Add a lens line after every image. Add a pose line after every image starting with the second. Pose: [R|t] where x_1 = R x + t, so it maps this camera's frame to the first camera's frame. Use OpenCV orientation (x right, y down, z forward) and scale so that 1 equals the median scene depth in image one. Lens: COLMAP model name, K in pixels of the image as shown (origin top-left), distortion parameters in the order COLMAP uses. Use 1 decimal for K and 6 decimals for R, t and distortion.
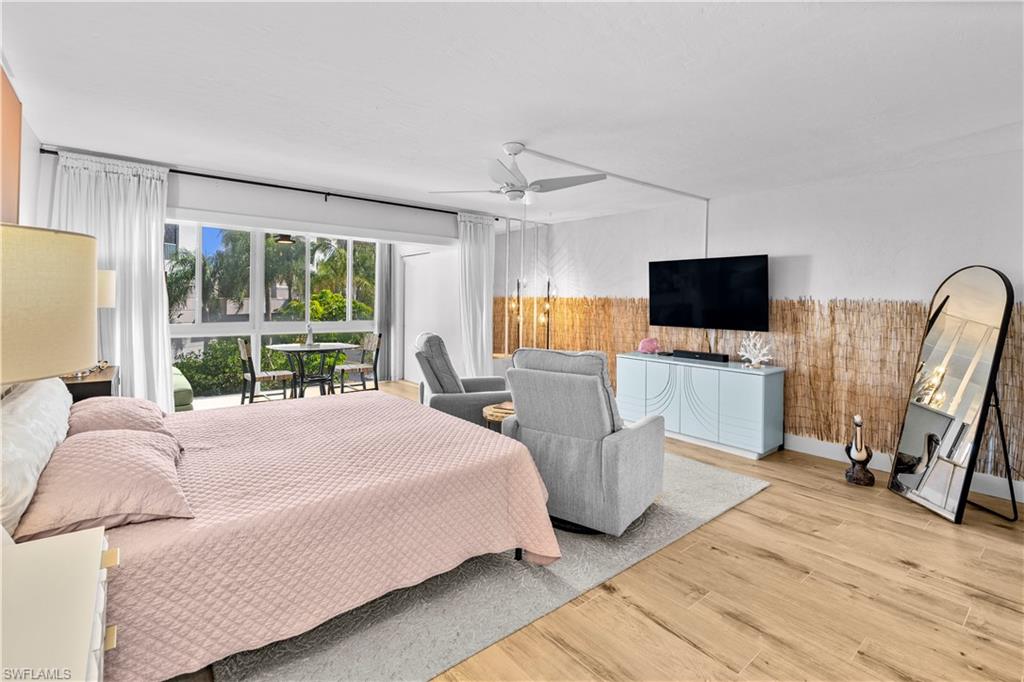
lens RADIAL K [[472.7, 0, 510.8], [0, 472.7, 303.9], [0, 0, 1]] dist [-0.000380, -0.000032]
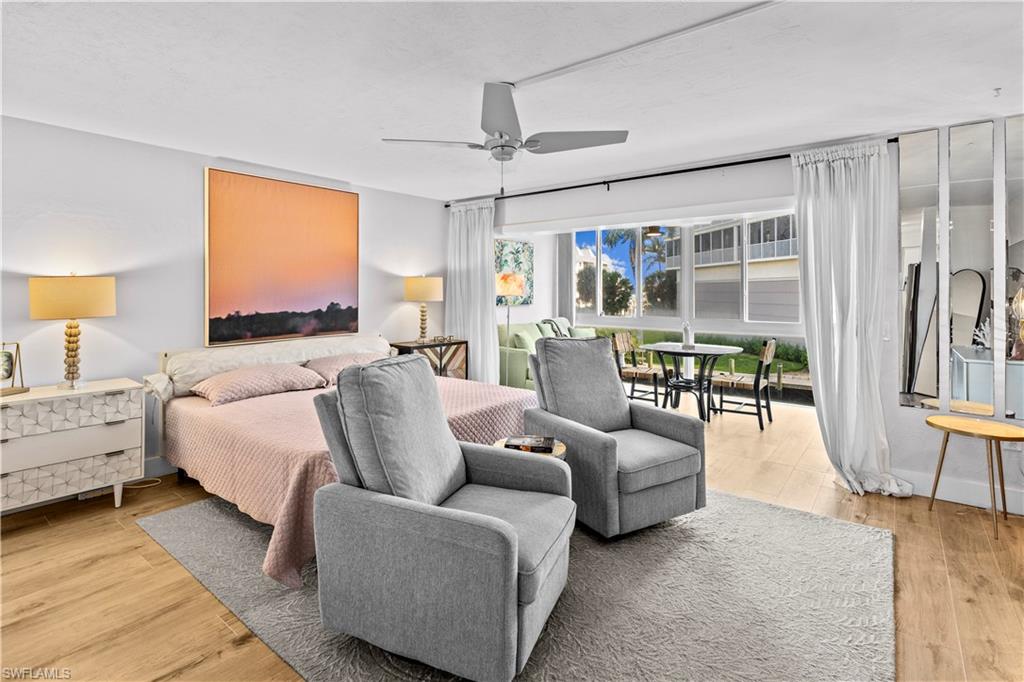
lens RADIAL K [[495.8, 0, 497.3], [0, 495.8, 289.6], [0, 0, 1]] dist [-0.002097, -0.000226]
pose [[0.197287, -0.012640, -0.980264, 0.730426], [-0.003714, 0.999900, -0.013641, -0.004264], [0.980339, 0.006332, 0.197220, 0.794597]]
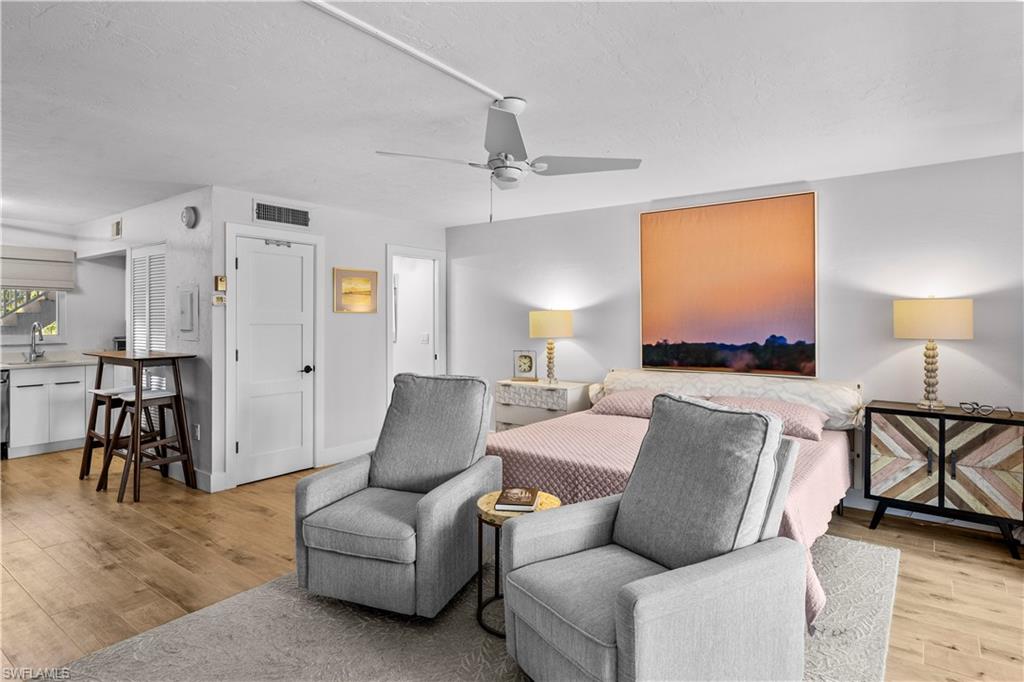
lens RADIAL K [[565.9, 0, 510.2], [0, 565.9, 318.0], [0, 0, 1]] dist [-0.001804, -0.000708]
pose [[-0.972527, -0.011625, -0.232500, 0.186499], [-0.012799, 0.999912, 0.003539, -0.021593], [0.232438, 0.006418, -0.972590, 1.712374]]
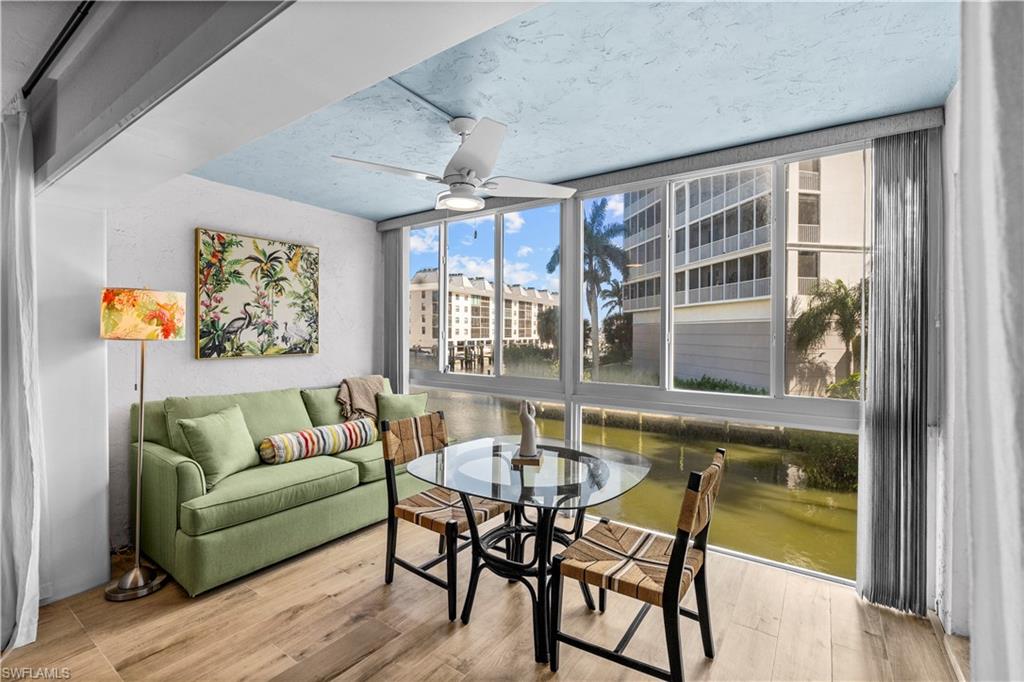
lens RADIAL K [[452.5, 0, 512.0], [0, 452.5, 334.0], [0, 0, 1]] dist [-0.001272, -0.000142]
pose [[0.268216, -0.005501, -0.963343, -0.111926], [-0.007086, 0.999945, -0.007683, -0.013609], [0.963333, 0.008887, 0.268162, 1.520014]]
